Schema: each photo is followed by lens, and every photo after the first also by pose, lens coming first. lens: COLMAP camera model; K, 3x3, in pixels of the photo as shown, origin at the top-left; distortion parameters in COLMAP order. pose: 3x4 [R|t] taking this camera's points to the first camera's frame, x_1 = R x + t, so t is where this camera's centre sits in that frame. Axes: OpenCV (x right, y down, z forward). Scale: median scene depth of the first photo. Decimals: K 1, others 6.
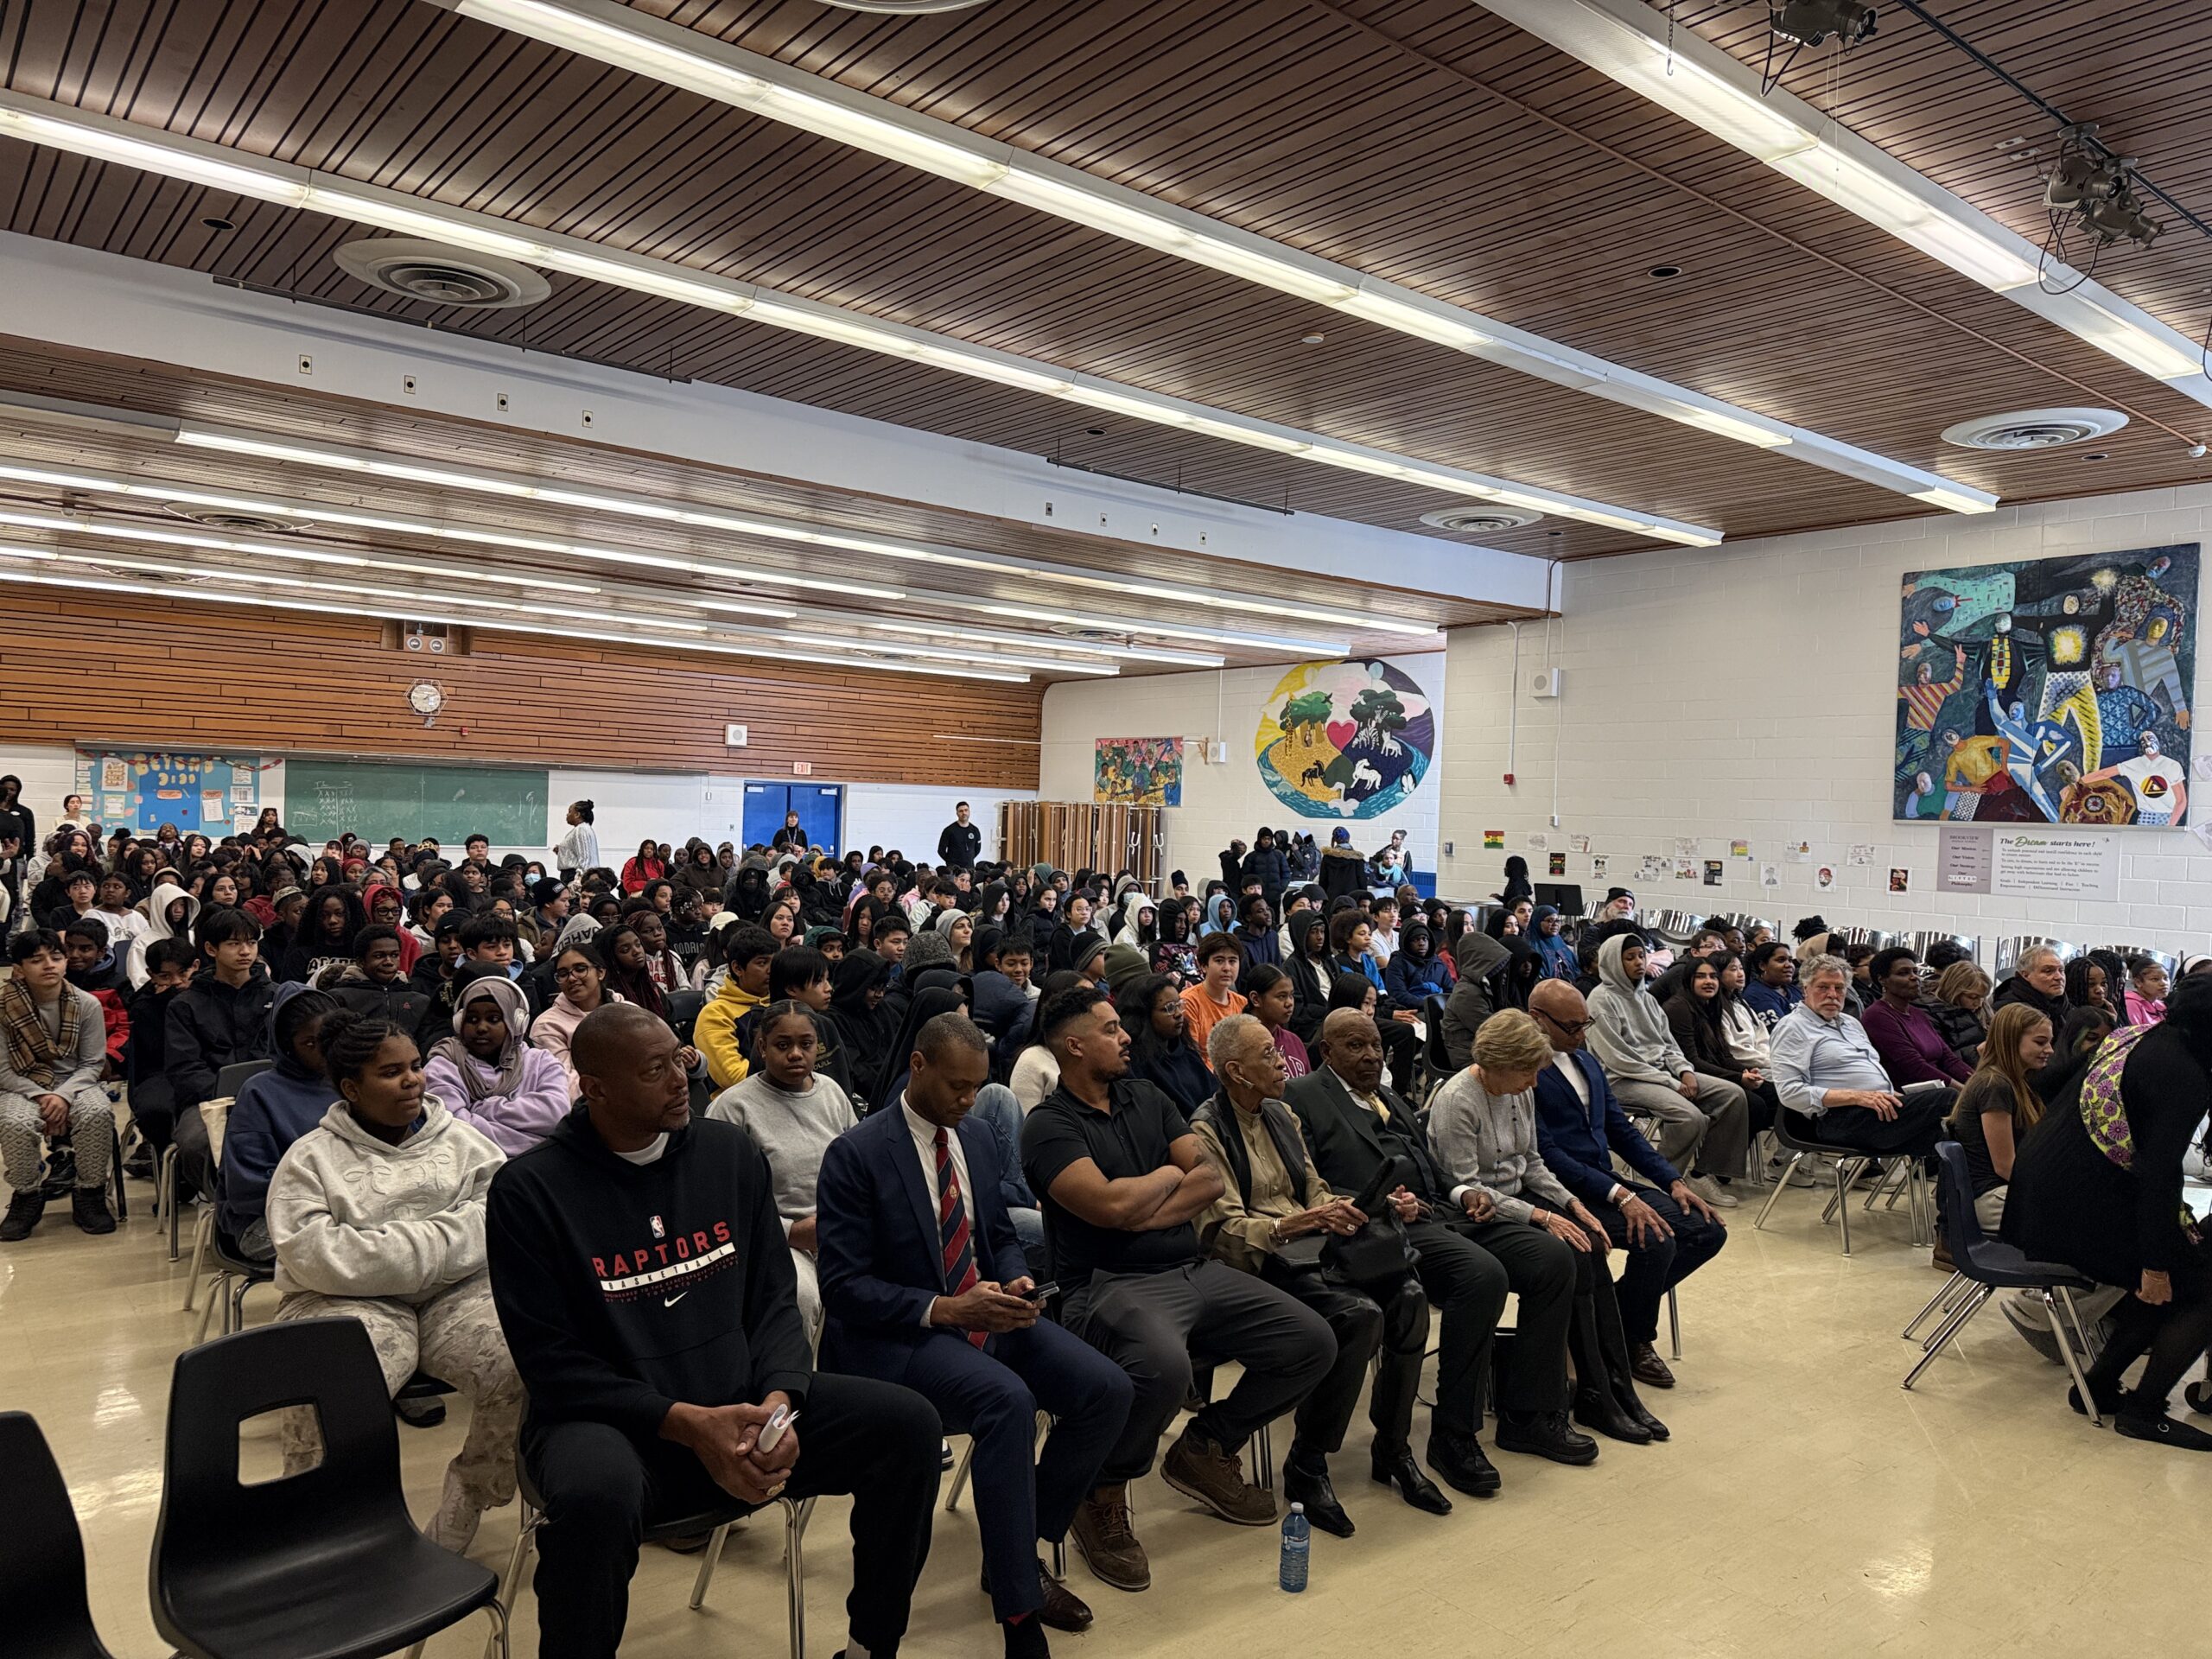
lens RADIAL K [[1581.0, 0, 1100.2], [0, 1581.0, 832.6], [0, 0, 1]] dist [0.028838, -0.030405]
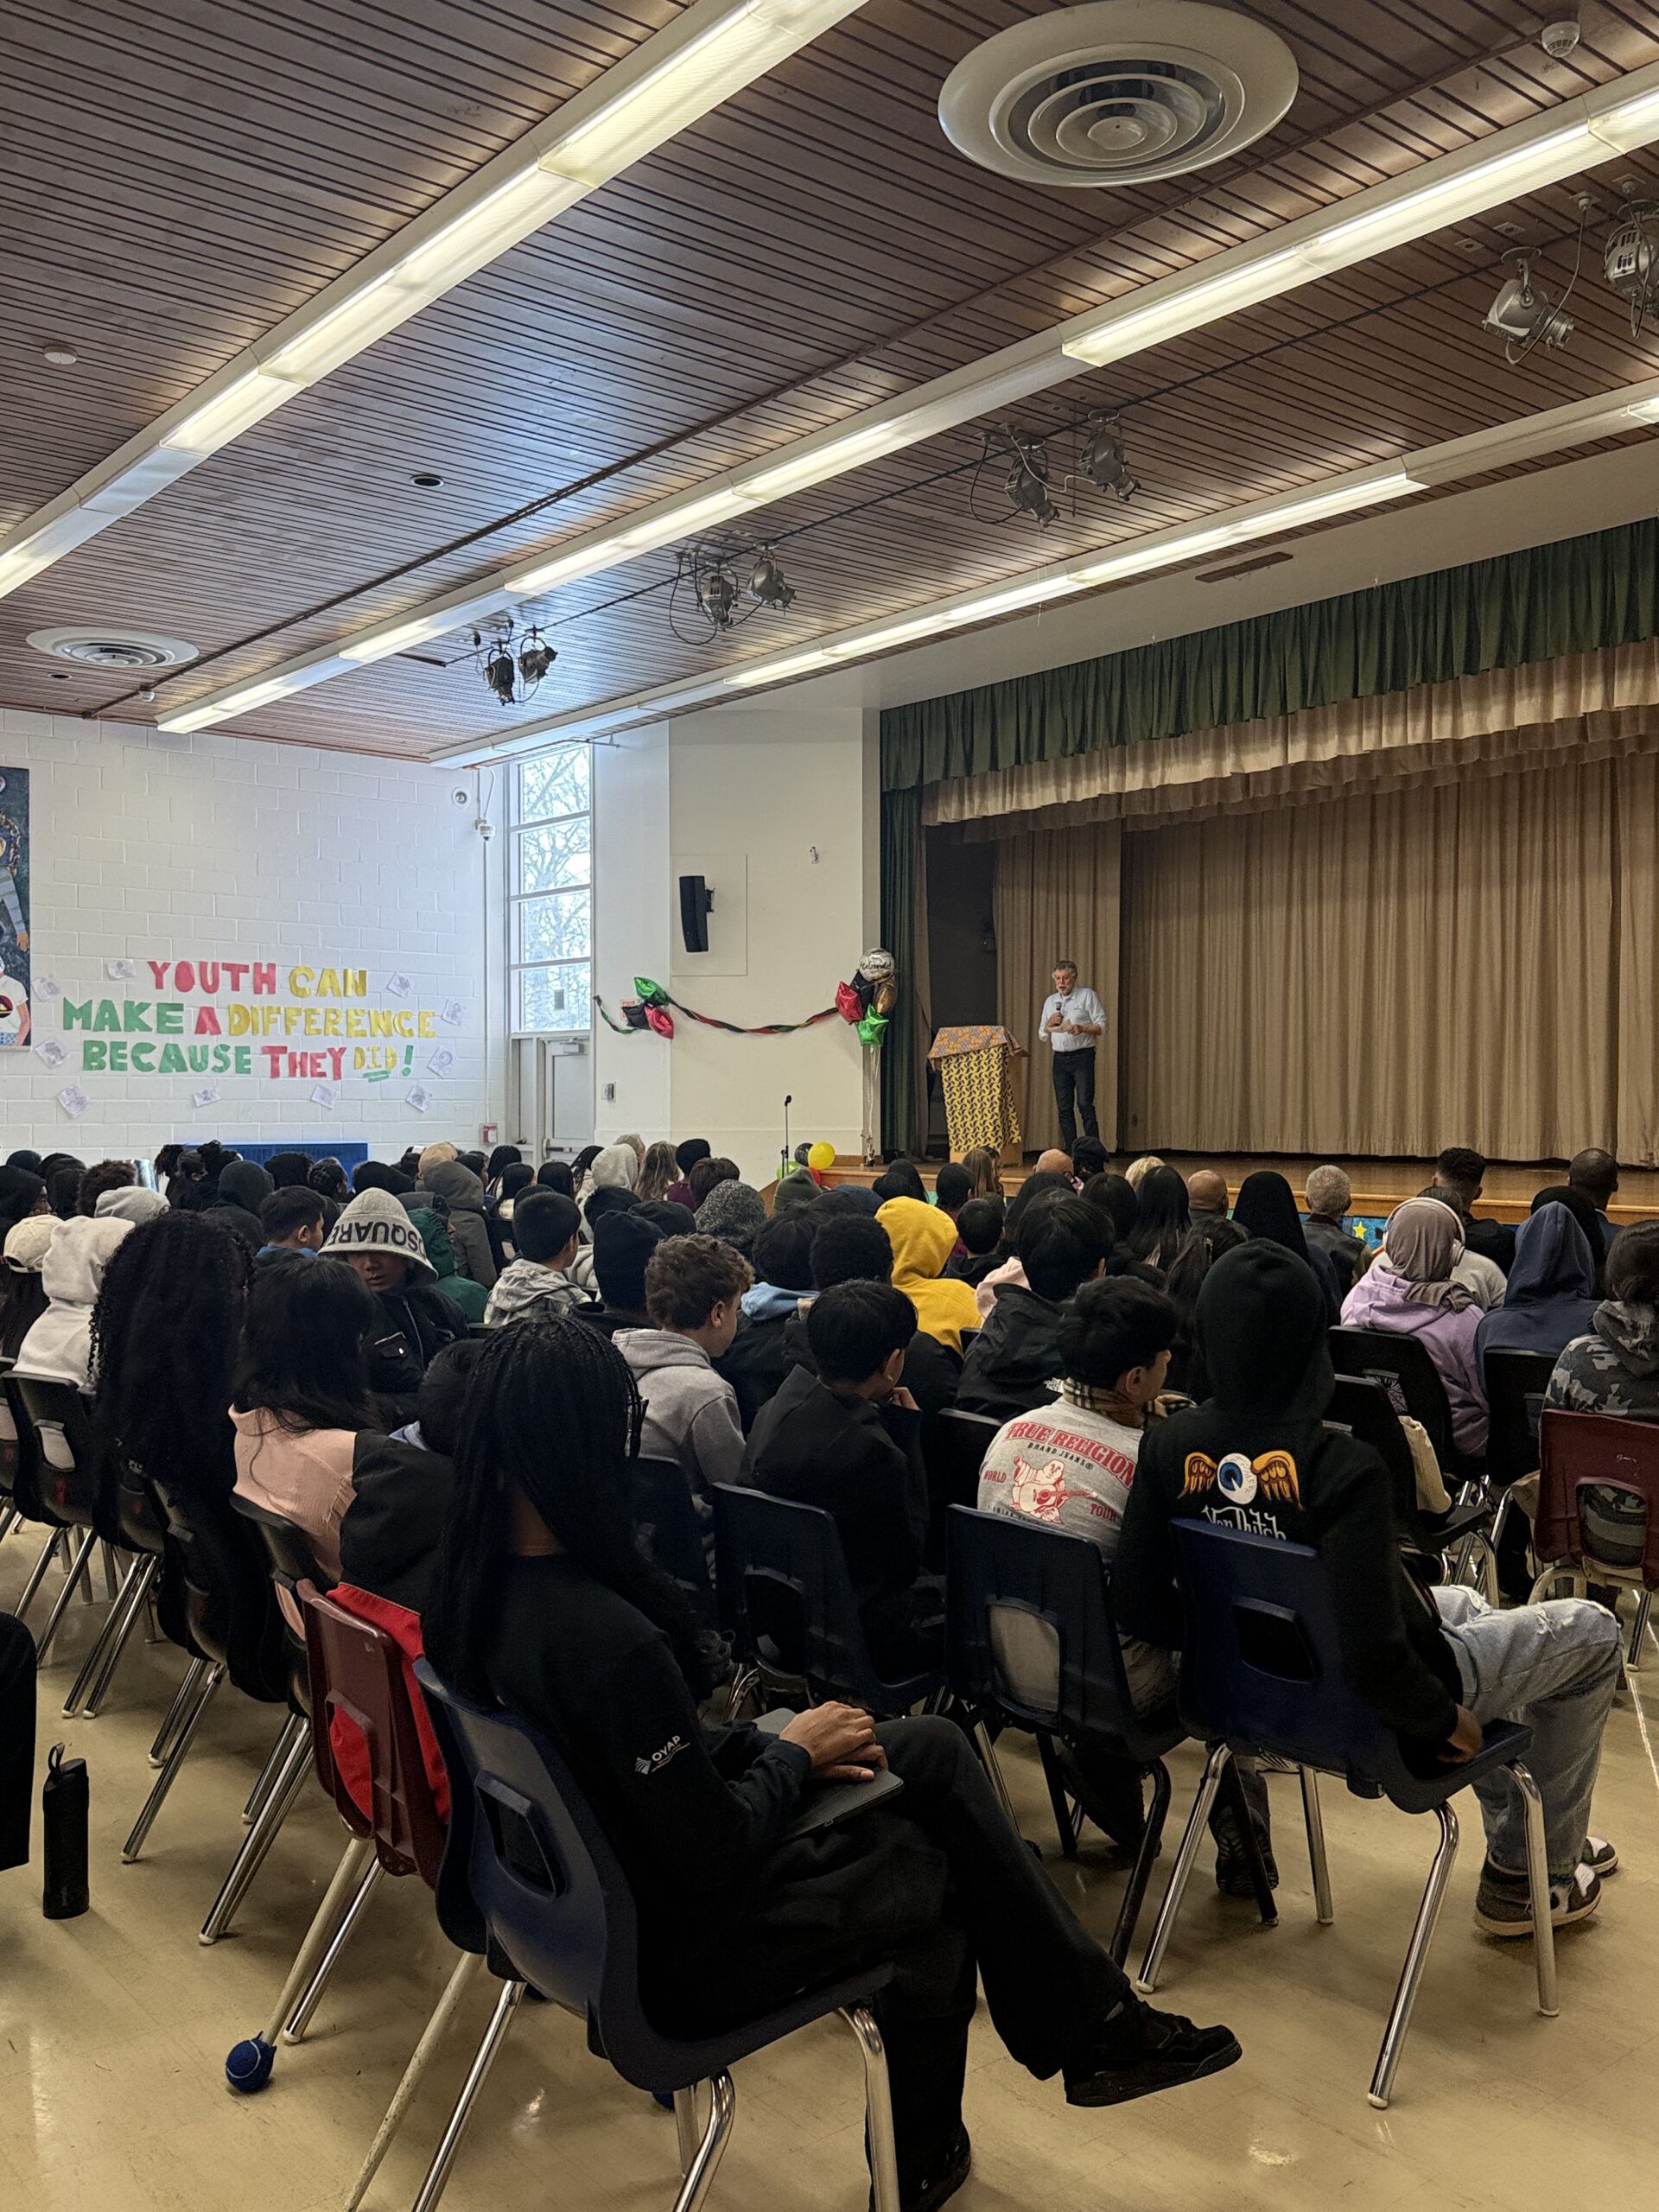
lens RADIAL K [[1900.1, 0, 812.5], [0, 1900.1, 1098.4], [0, 0, 1]] dist [0.114681, -0.108100]
pose [[0.010458, -0.028724, 0.999533, -0.652621], [0.013362, 0.999502, 0.028584, 0.001285], [-0.999856, 0.013057, 0.010837, 0.570356]]
